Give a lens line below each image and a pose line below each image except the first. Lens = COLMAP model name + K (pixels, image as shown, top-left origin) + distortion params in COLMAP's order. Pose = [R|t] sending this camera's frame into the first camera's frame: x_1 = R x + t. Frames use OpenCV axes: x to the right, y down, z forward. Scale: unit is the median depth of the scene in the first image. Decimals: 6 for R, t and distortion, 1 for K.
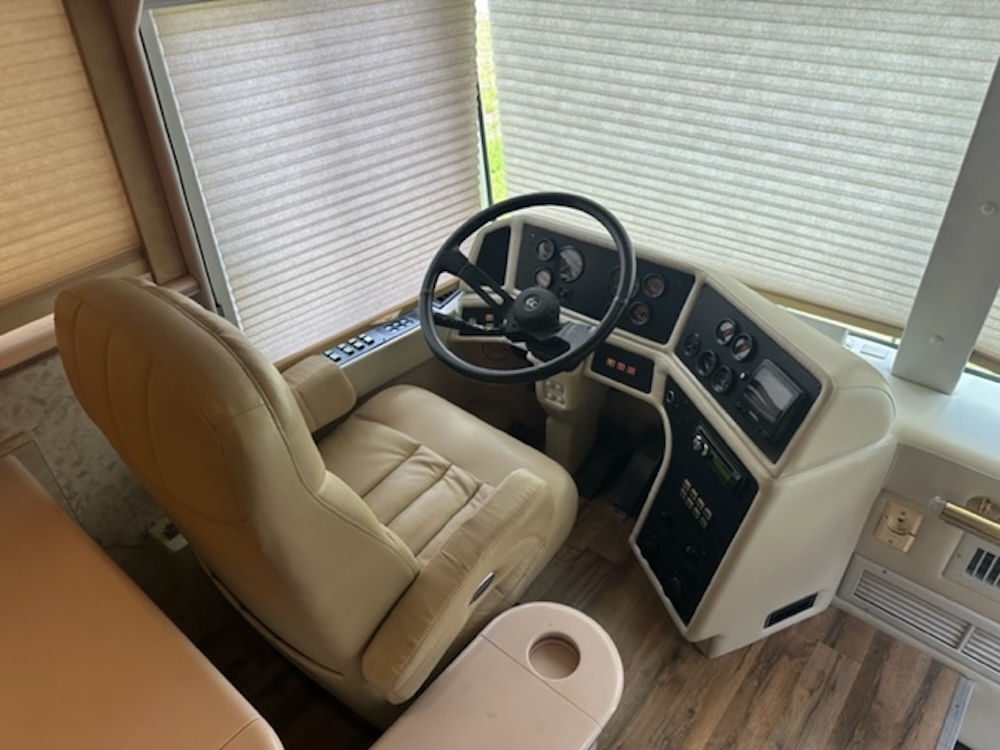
lens RADIAL K [[705.0, 0, 500.0], [0, 705.0, 375.0], [0, 0, 1]] dist [0.033627, -0.047730]
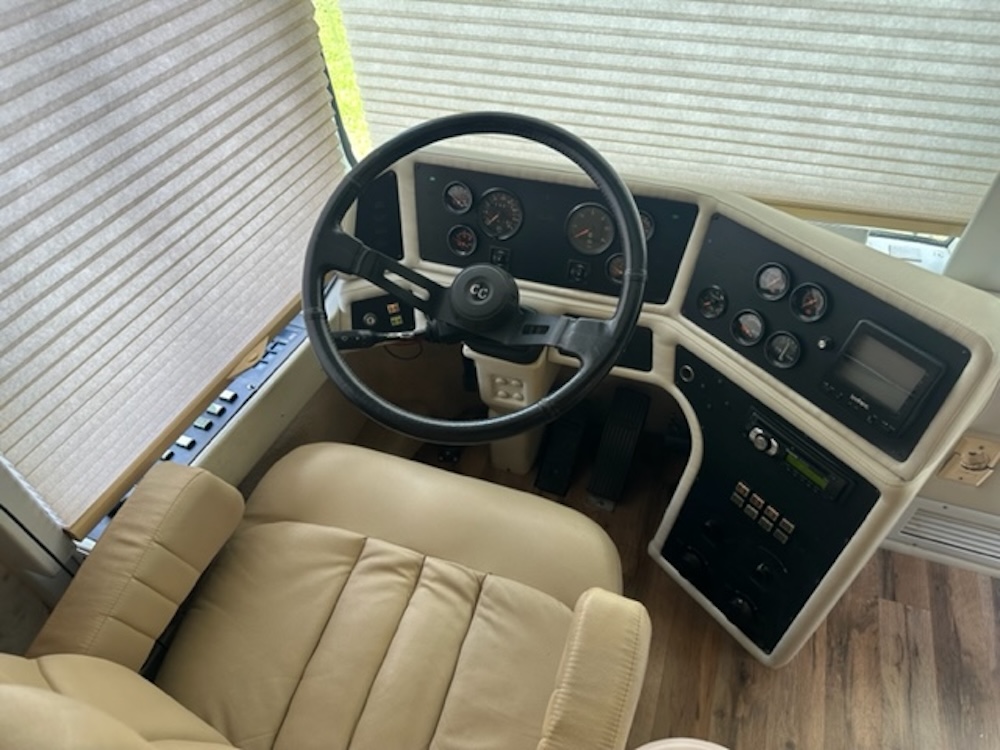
lens RADIAL K [[716.3, 0, 500.3], [0, 716.3, 369.6], [0, 0, 1]] dist [-0.004970, 0.012261]
pose [[0.933358, -0.261292, 0.246107, -0.124916], [0.218267, 0.957460, 0.188761, -0.160122], [-0.284959, -0.122465, 0.950684, 0.358948]]
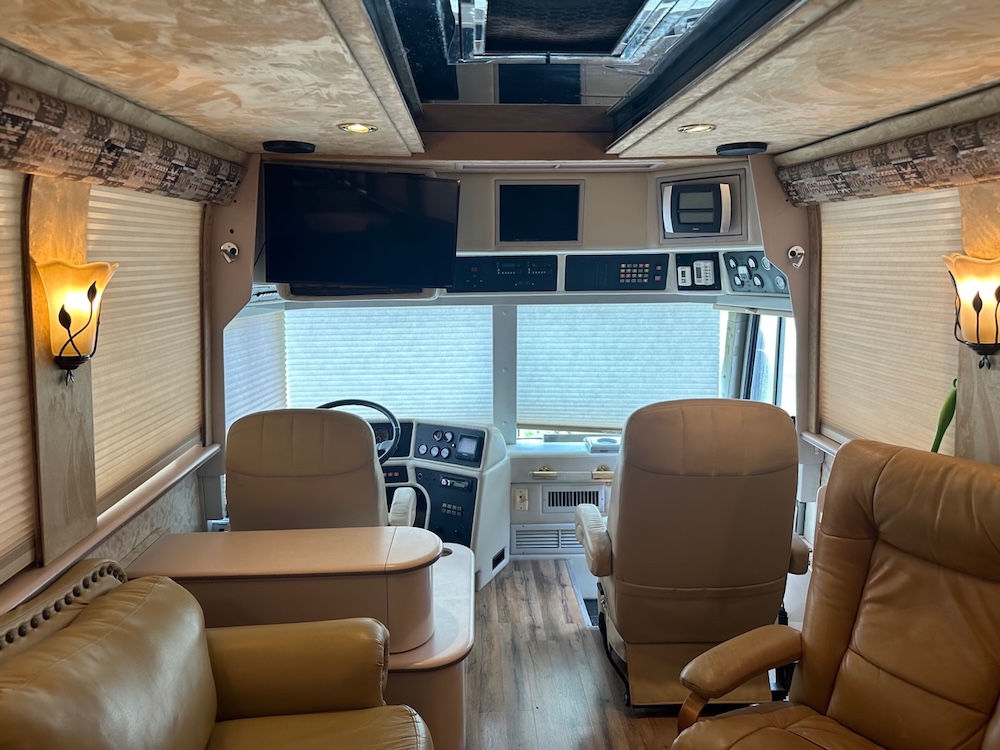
lens RADIAL K [[692.6, 0, 500.0], [0, 692.6, 375.0], [0, 0, 1]] dist [0.175532, -0.203401]
pose [[0.742871, -0.094347, 0.662752, -0.984185], [0.387284, 0.868093, -0.310524, 0.531289], [-0.546034, 0.487353, 0.681421, -0.755262]]
